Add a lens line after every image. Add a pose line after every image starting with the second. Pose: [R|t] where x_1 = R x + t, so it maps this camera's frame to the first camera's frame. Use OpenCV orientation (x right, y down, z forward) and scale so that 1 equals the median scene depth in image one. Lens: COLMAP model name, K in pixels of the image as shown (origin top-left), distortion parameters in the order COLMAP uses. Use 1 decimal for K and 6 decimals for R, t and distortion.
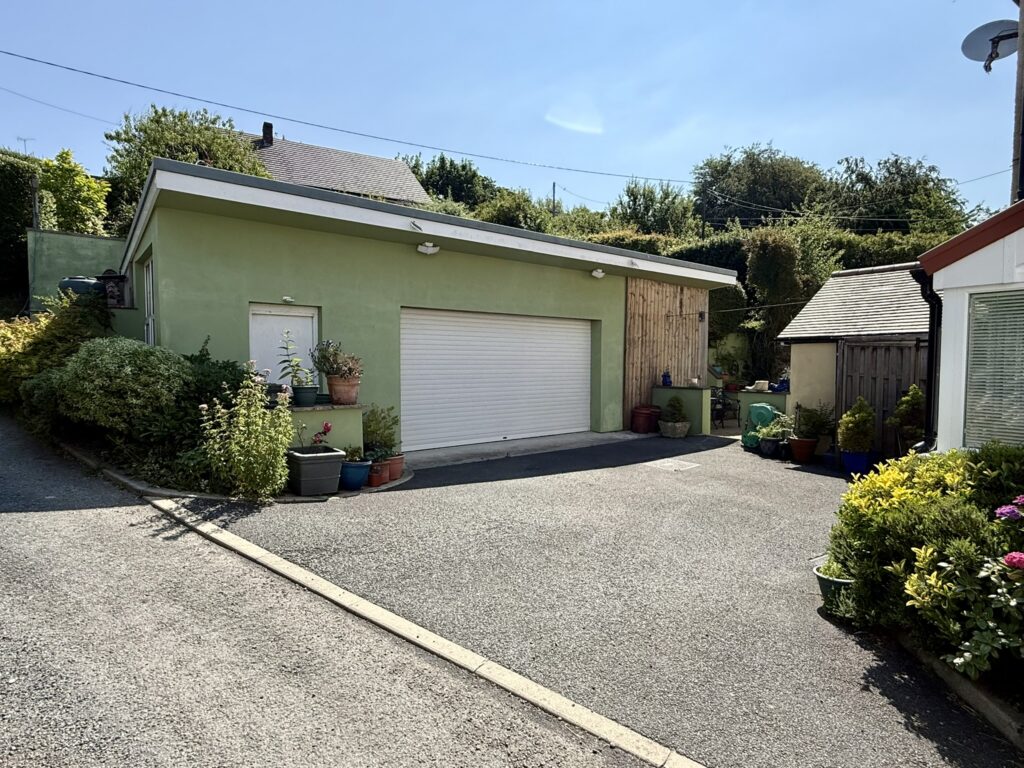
lens RADIAL K [[532.6, 0, 513.4], [0, 532.6, 385.4], [0, 0, 1]] dist [0.000107, 0.000145]
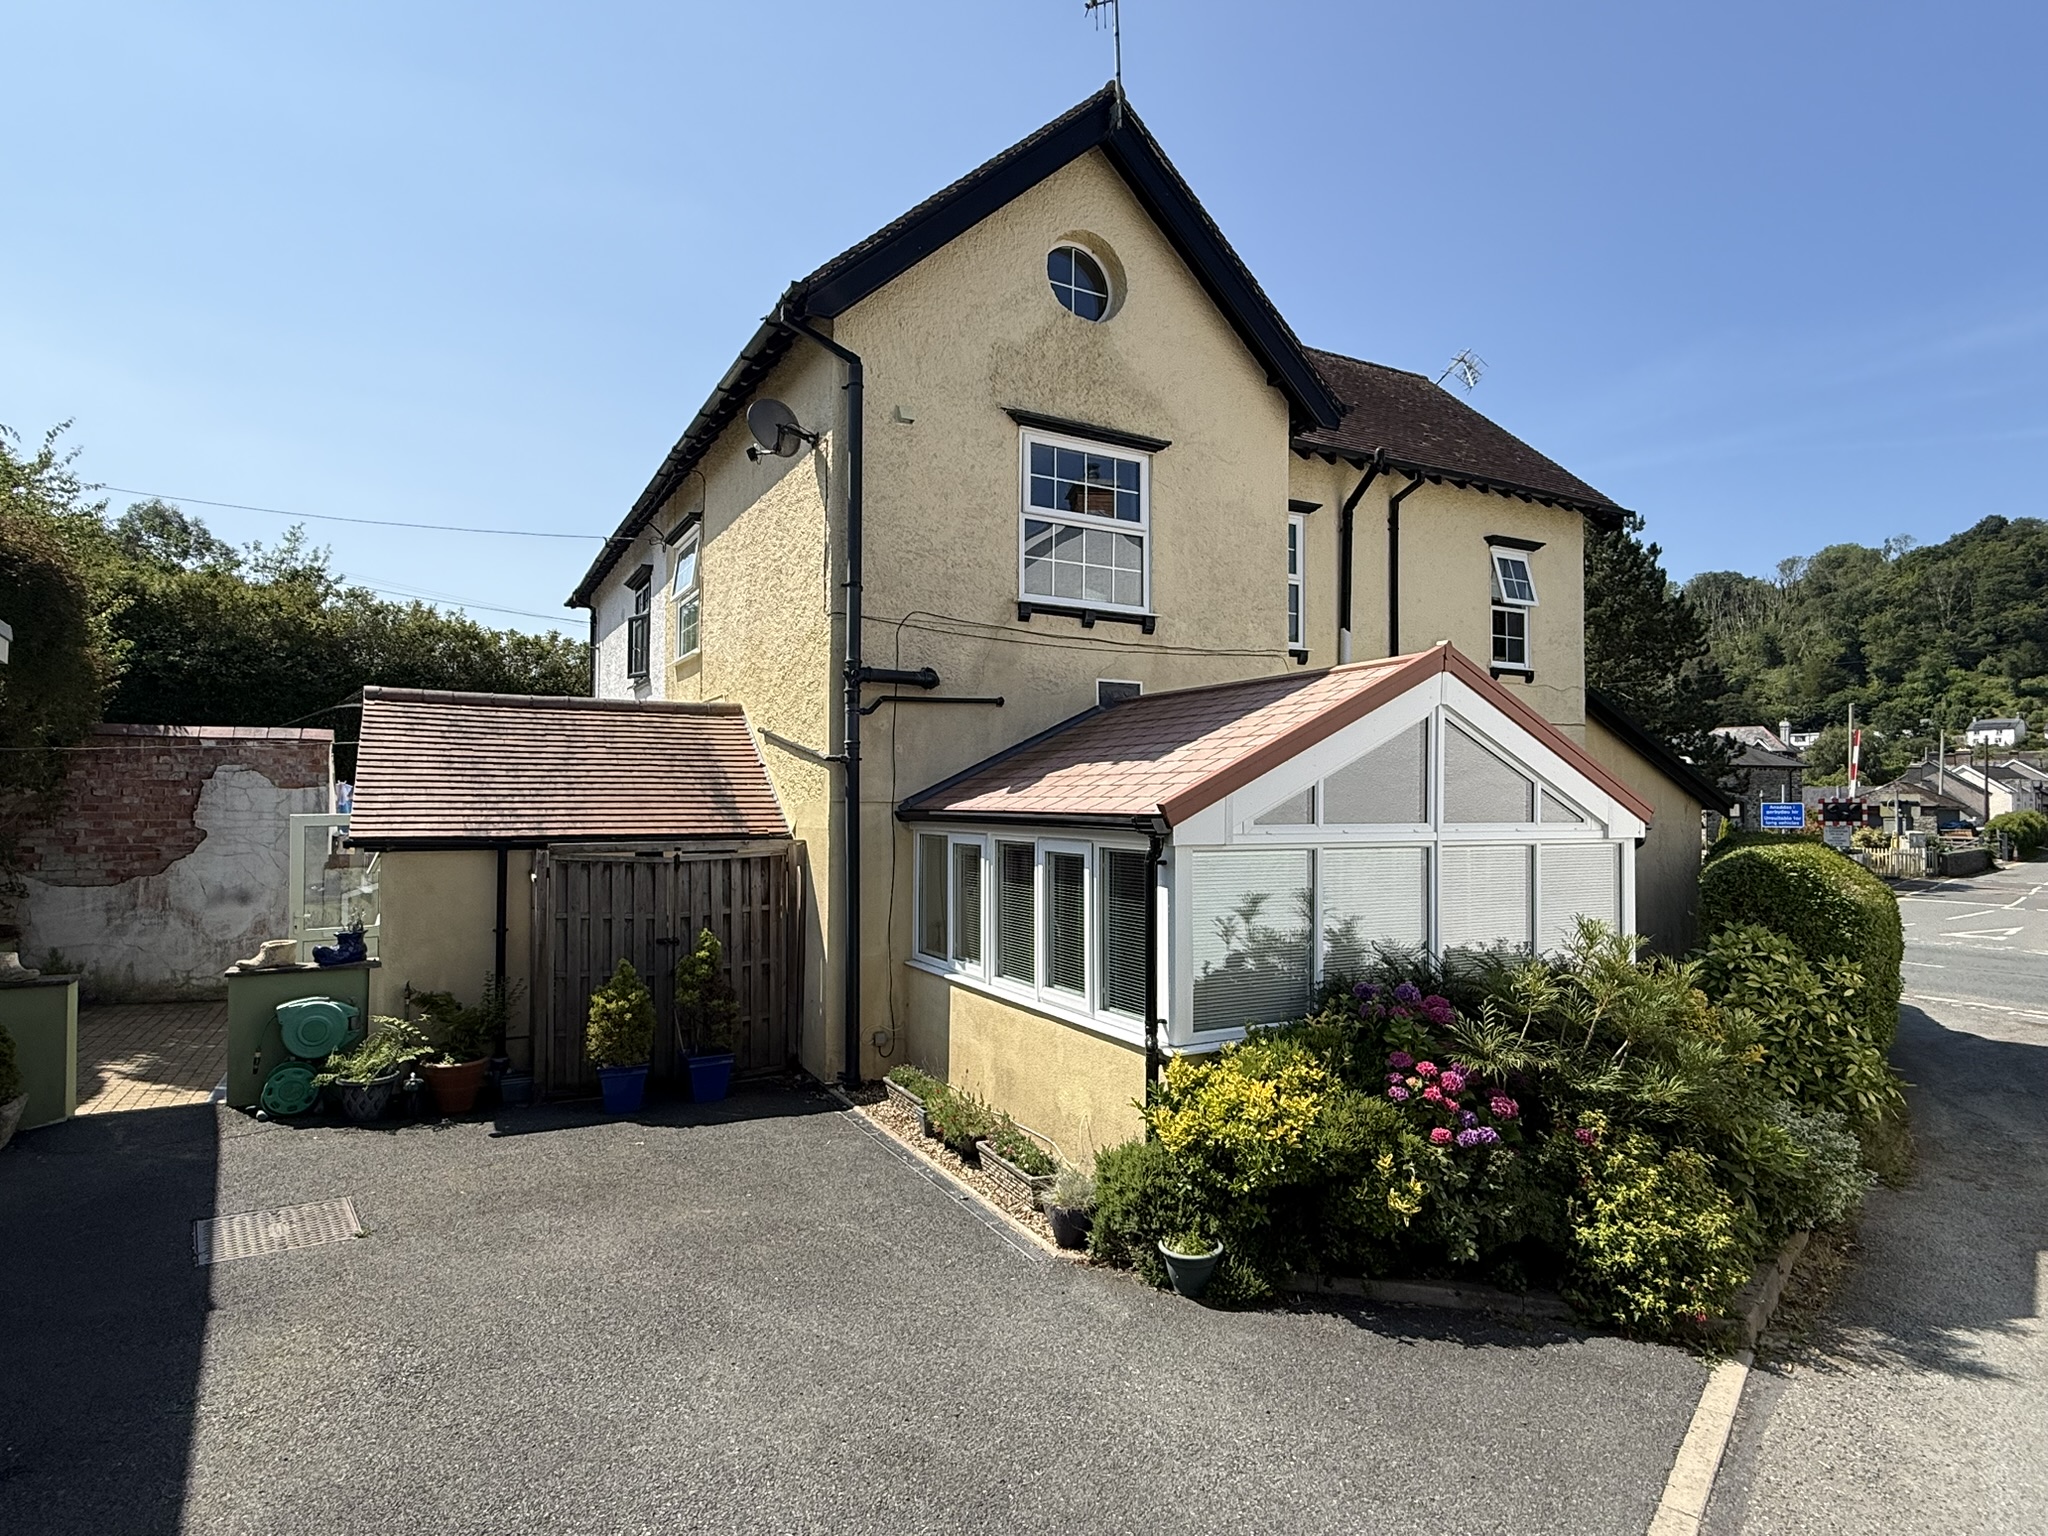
lens RADIAL K [[1065.2, 0, 1025.9], [0, 1065.2, 772.4], [0, 0, 1]] dist [0.000107, 0.000145]
pose [[0.092640, 0.029616, 0.995259, -0.383694], [0.046206, 0.998353, -0.034009, -0.109945], [-0.994627, 0.049137, 0.091119, 0.469940]]
